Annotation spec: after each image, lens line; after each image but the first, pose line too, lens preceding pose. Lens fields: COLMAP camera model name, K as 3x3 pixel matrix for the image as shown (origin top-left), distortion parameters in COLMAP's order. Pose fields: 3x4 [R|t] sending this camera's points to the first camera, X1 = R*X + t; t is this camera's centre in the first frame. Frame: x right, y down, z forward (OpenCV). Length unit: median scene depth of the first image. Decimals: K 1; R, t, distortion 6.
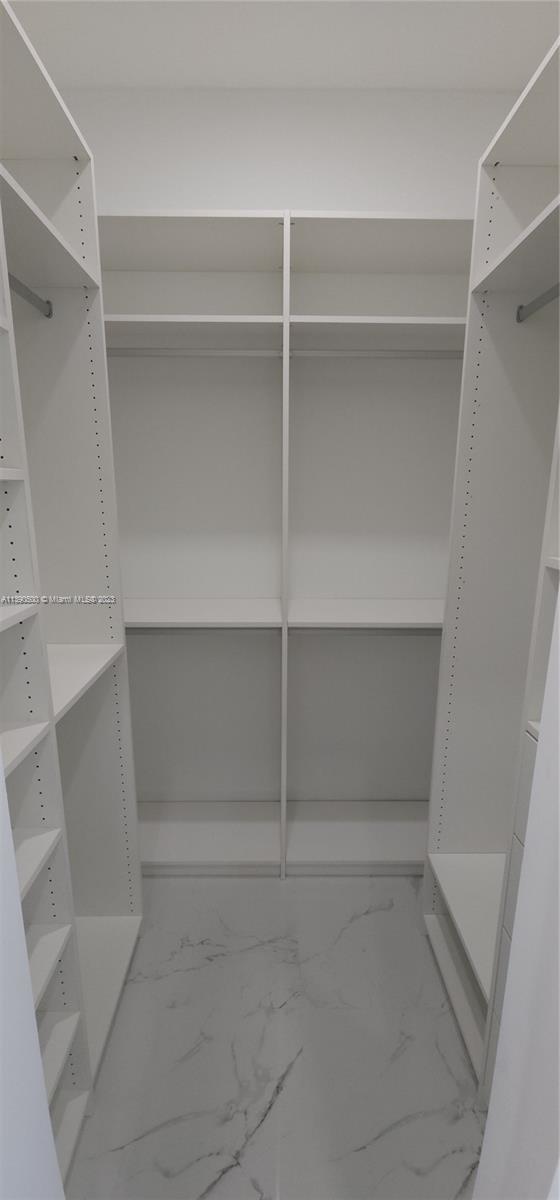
lens RADIAL K [[500.1, 0, 278.4], [0, 500.1, 590.5], [0, 0, 1]] dist [-0.003501, -0.002007]
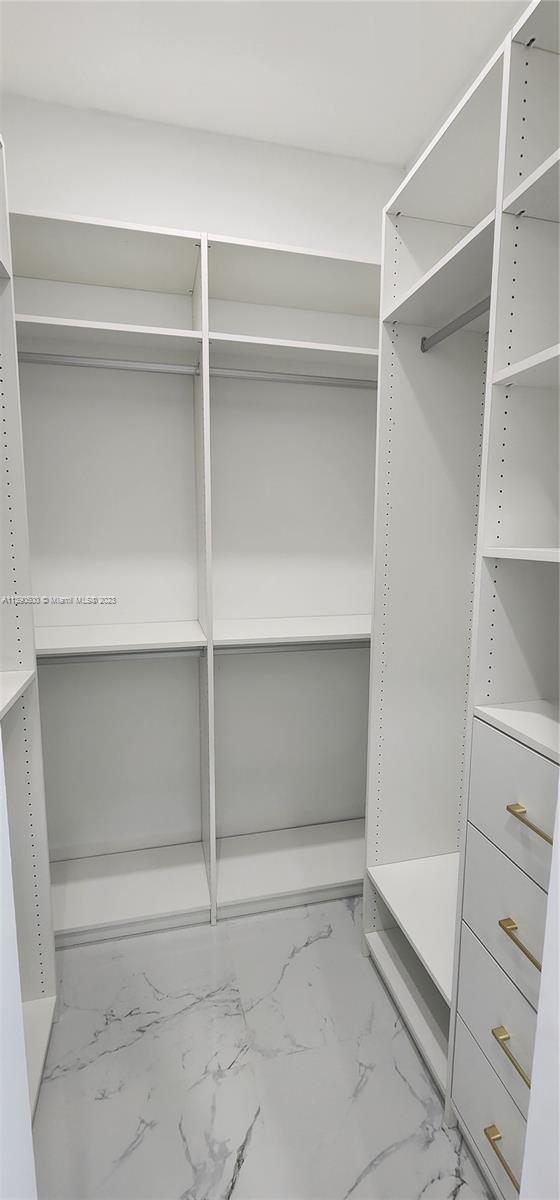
lens RADIAL K [[500.1, 0, 276.0], [0, 500.1, 593.0], [0, 0, 1]] dist [-0.003501, -0.002007]
pose [[0.972865, -0.025999, 0.229910, -0.093187], [0.045005, 0.995952, -0.077812, 0.057758], [-0.226956, 0.086047, 0.970096, 0.038937]]
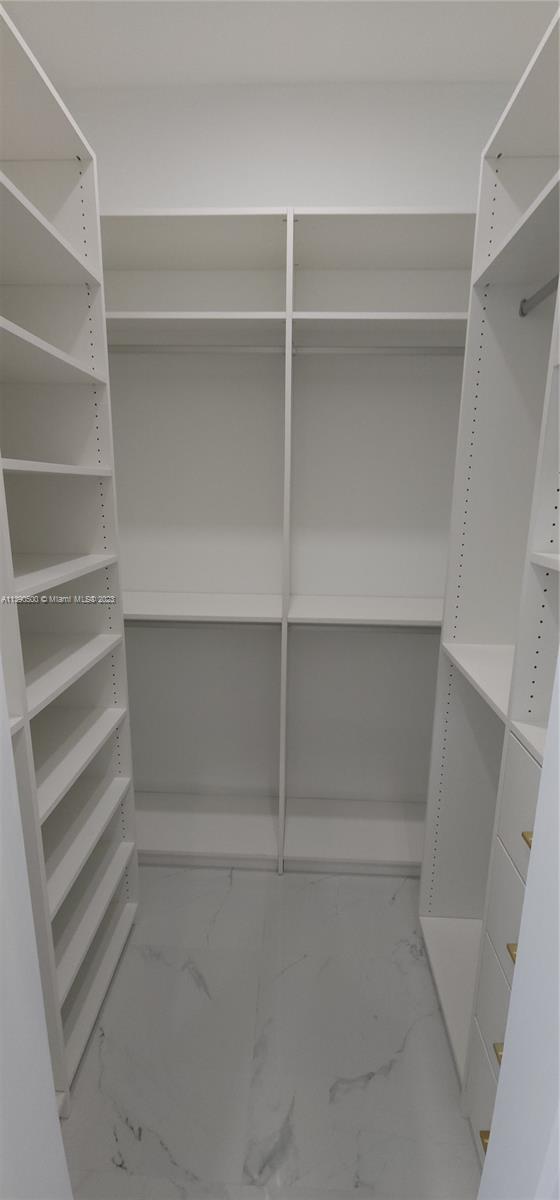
lens RADIAL K [[500.1, 0, 284.6], [0, 500.1, 587.7], [0, 0, 1]] dist [-0.003501, -0.002007]
pose [[0.998653, 0.018268, -0.048564, 0.067749], [-0.018319, 0.999832, -0.000605, 0.004365], [0.048545, 0.001493, 0.998820, -0.001641]]
